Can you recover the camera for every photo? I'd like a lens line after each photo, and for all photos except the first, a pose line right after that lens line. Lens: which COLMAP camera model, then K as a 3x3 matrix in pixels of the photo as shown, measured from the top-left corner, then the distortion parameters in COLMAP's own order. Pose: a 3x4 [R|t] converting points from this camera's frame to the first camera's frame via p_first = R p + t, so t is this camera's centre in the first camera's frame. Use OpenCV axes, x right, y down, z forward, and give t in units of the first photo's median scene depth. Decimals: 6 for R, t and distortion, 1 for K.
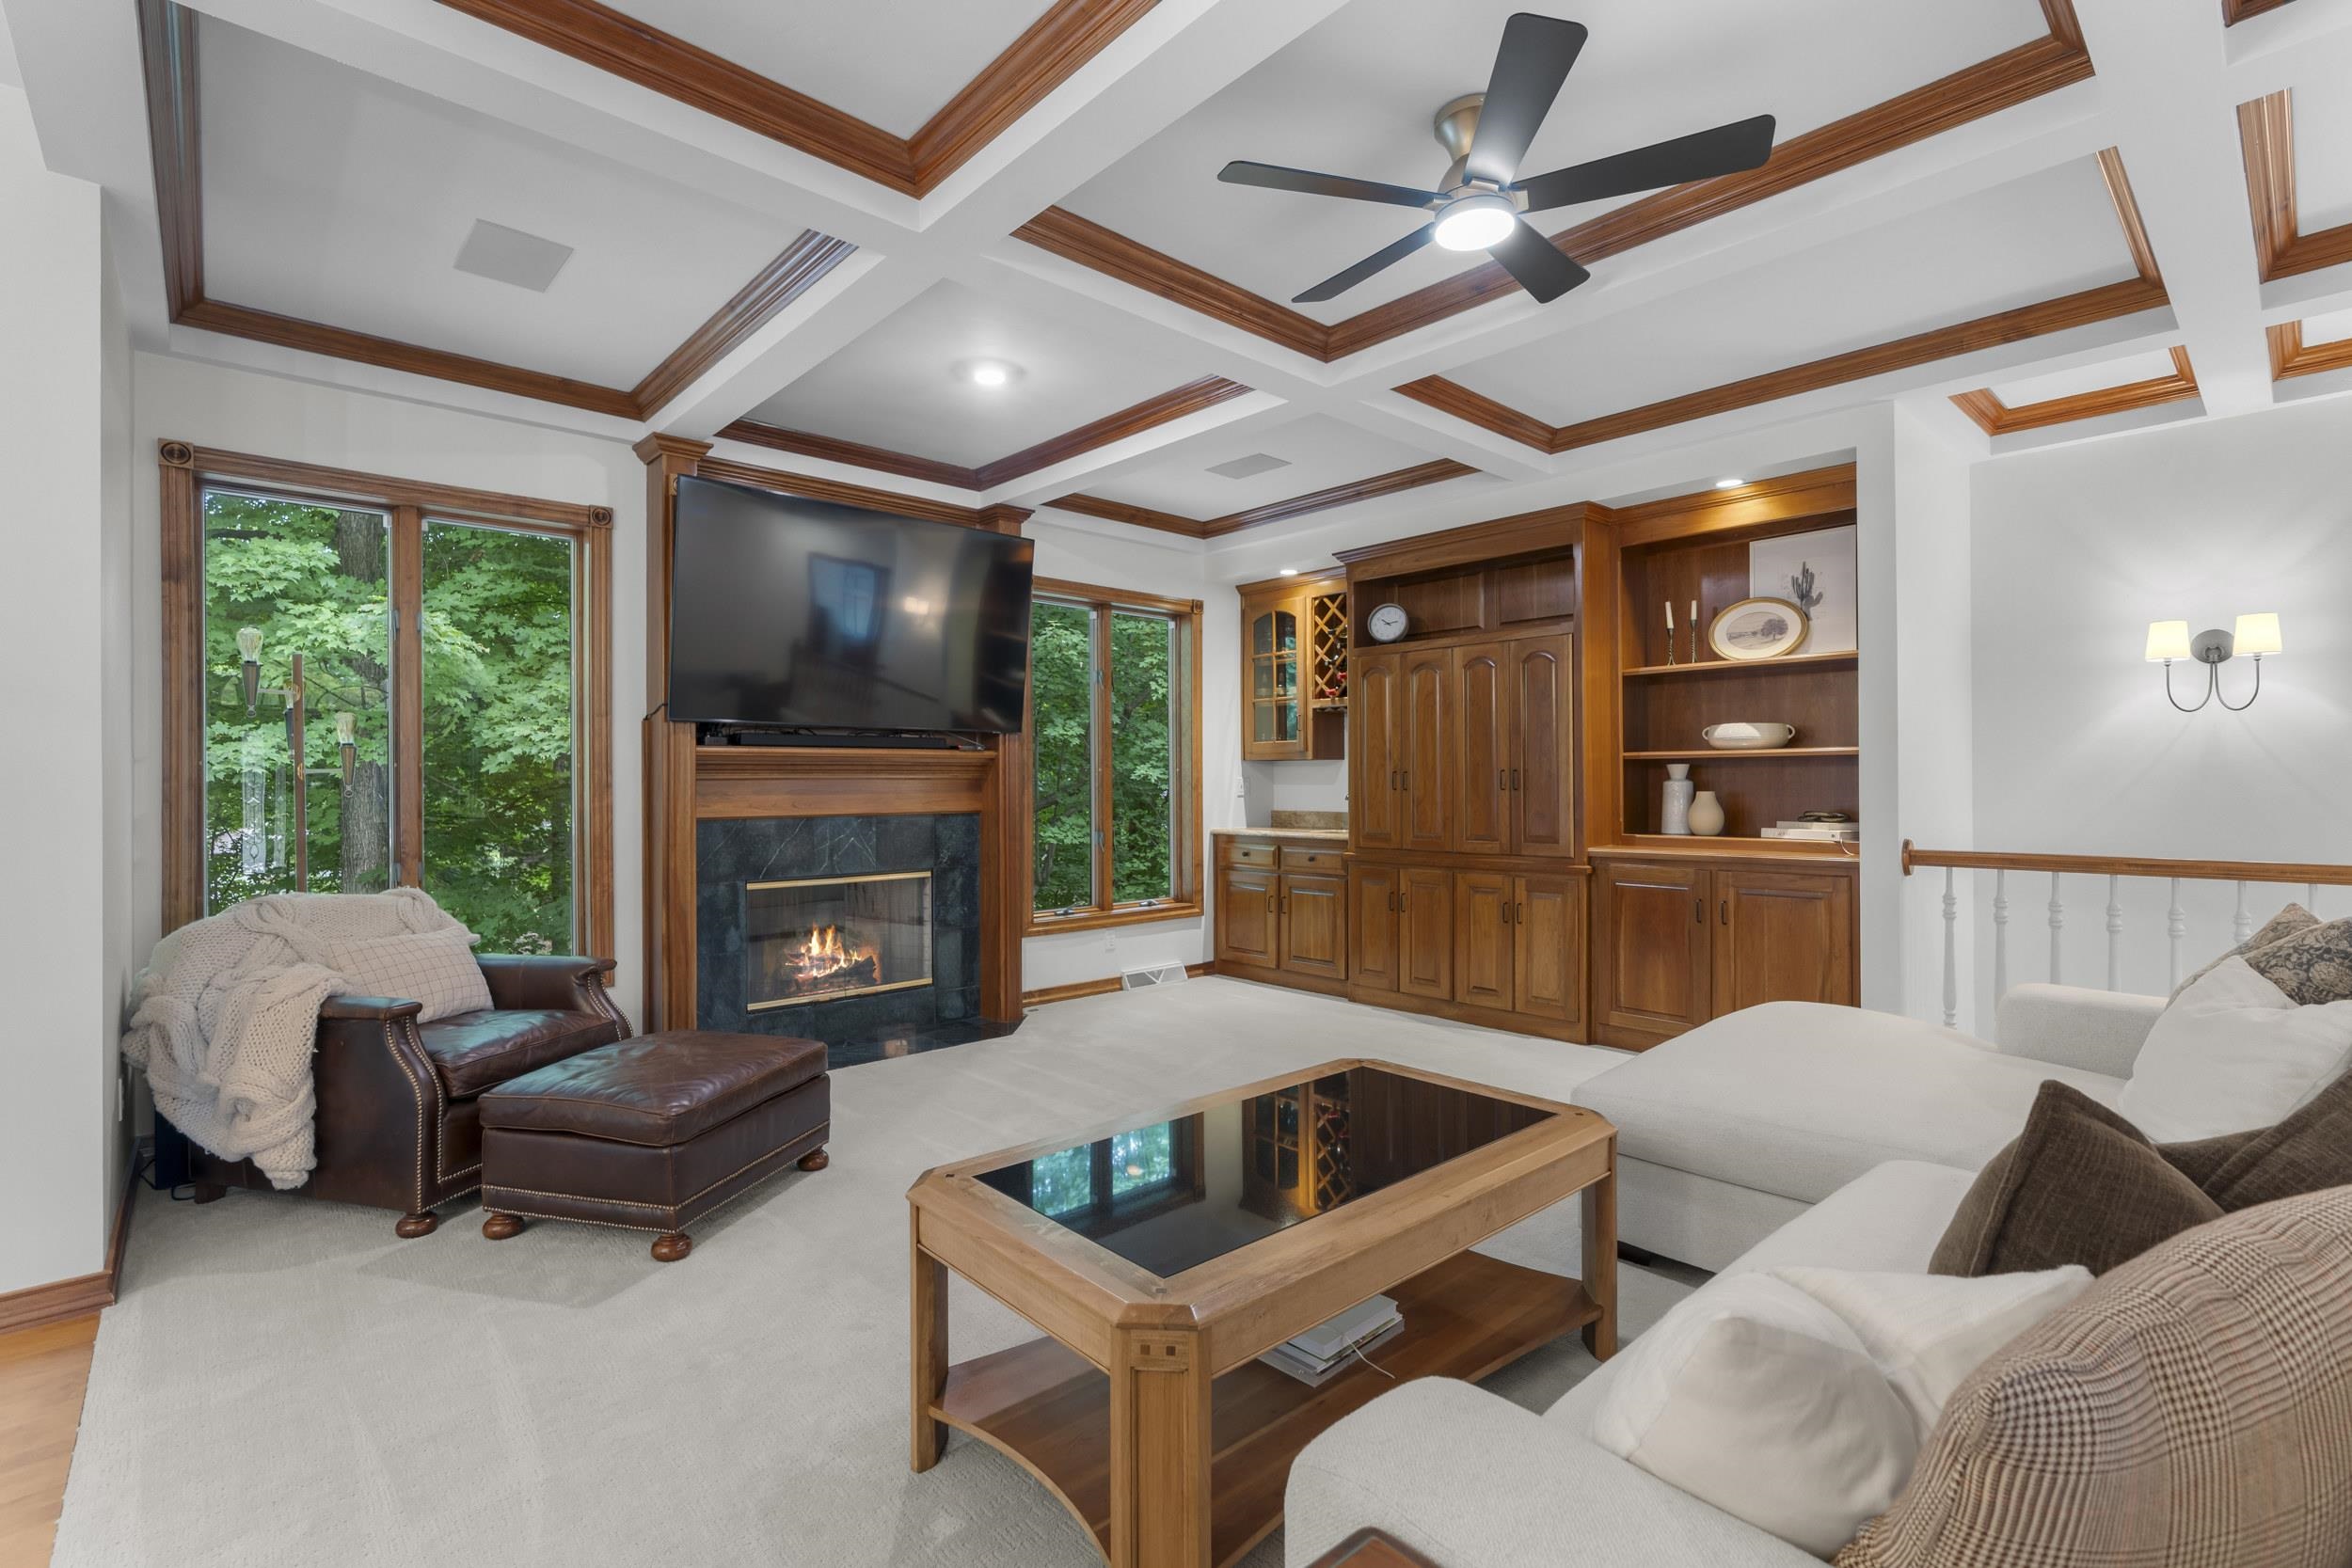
lens RADIAL K [[1065.3, 0, 1168.6], [0, 1065.3, 783.9], [0, 0, 1]] dist [-0.004784, -0.000108]
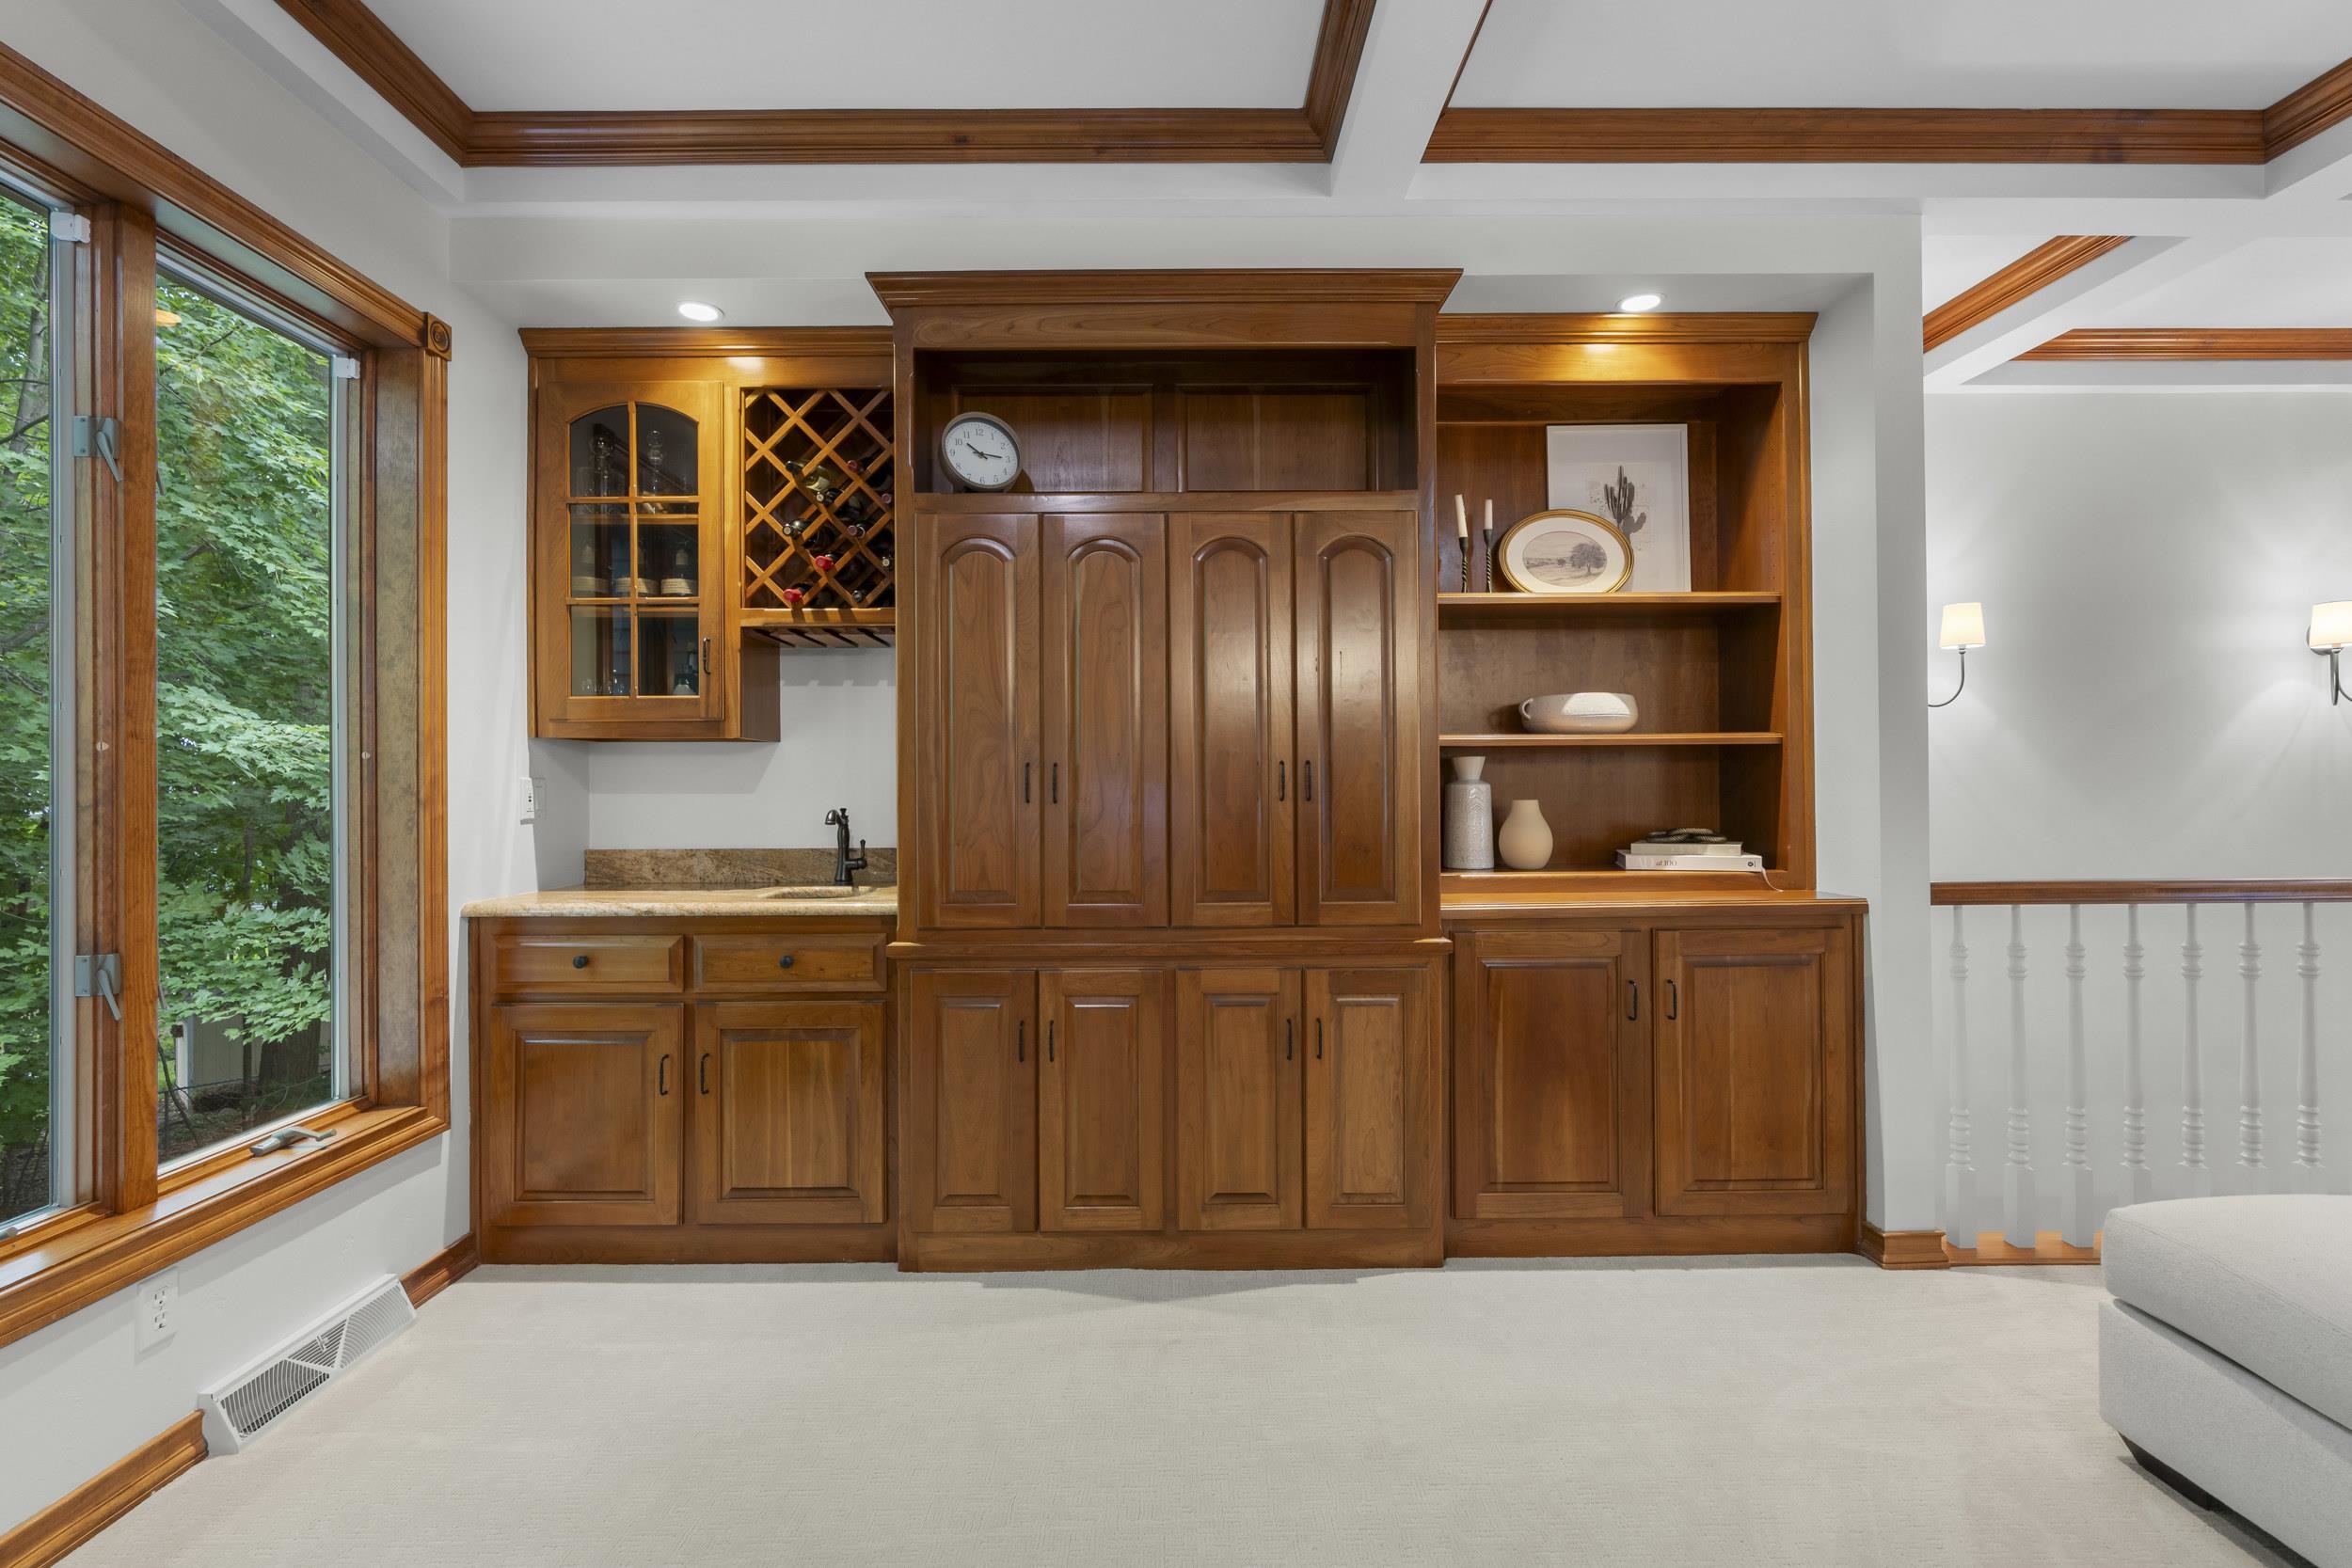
lens RADIAL K [[1052.5, 0, 1159.7], [0, 1052.5, 779.4], [0, 0, 1]] dist [-0.002297, 0.000125]
pose [[0.670134, 0.003594, 0.742231, -0.097984], [0.004287, 0.999953, -0.008713, -0.000293], [-0.742228, 0.009021, 0.670087, 0.673887]]
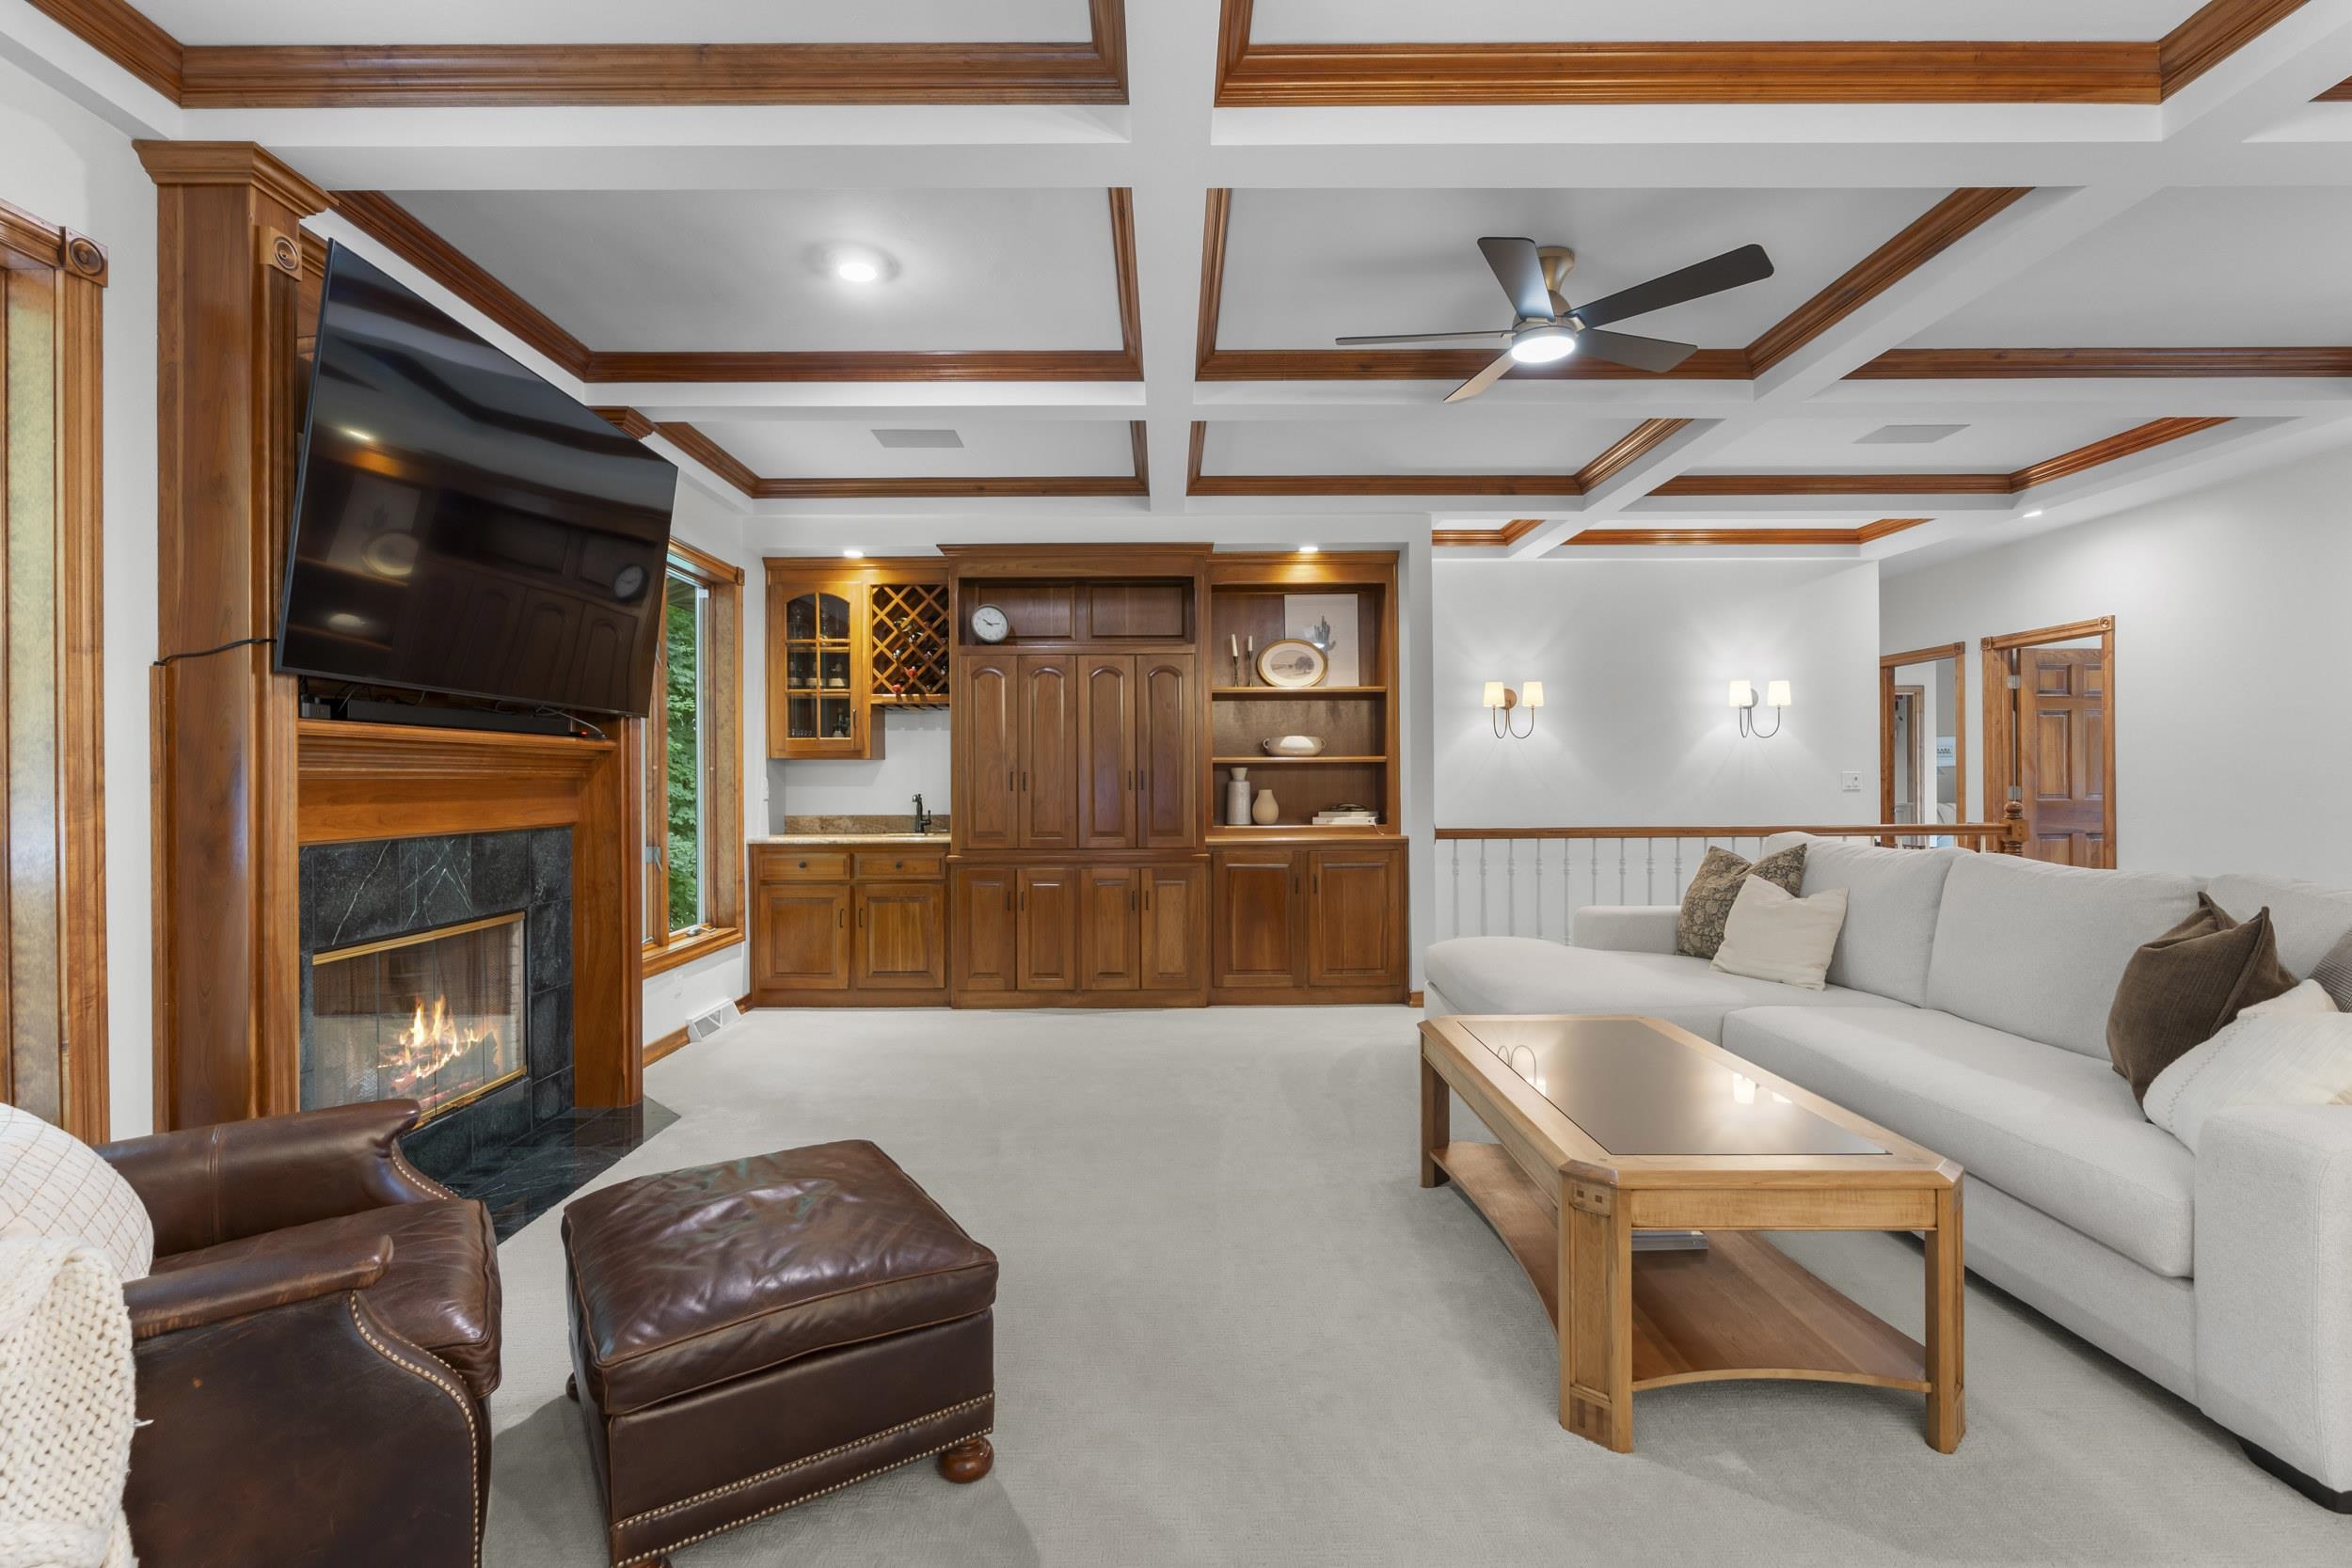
lens RADIAL K [[1052.5, 0, 1159.7], [0, 1052.5, 779.4], [0, 0, 1]] dist [-0.002297, 0.000125]
pose [[0.674926, 0.001347, 0.737884, -0.448676], [0.003835, 0.999978, -0.005333, 0.001253], [-0.737875, 0.006429, 0.674907, 0.232663]]
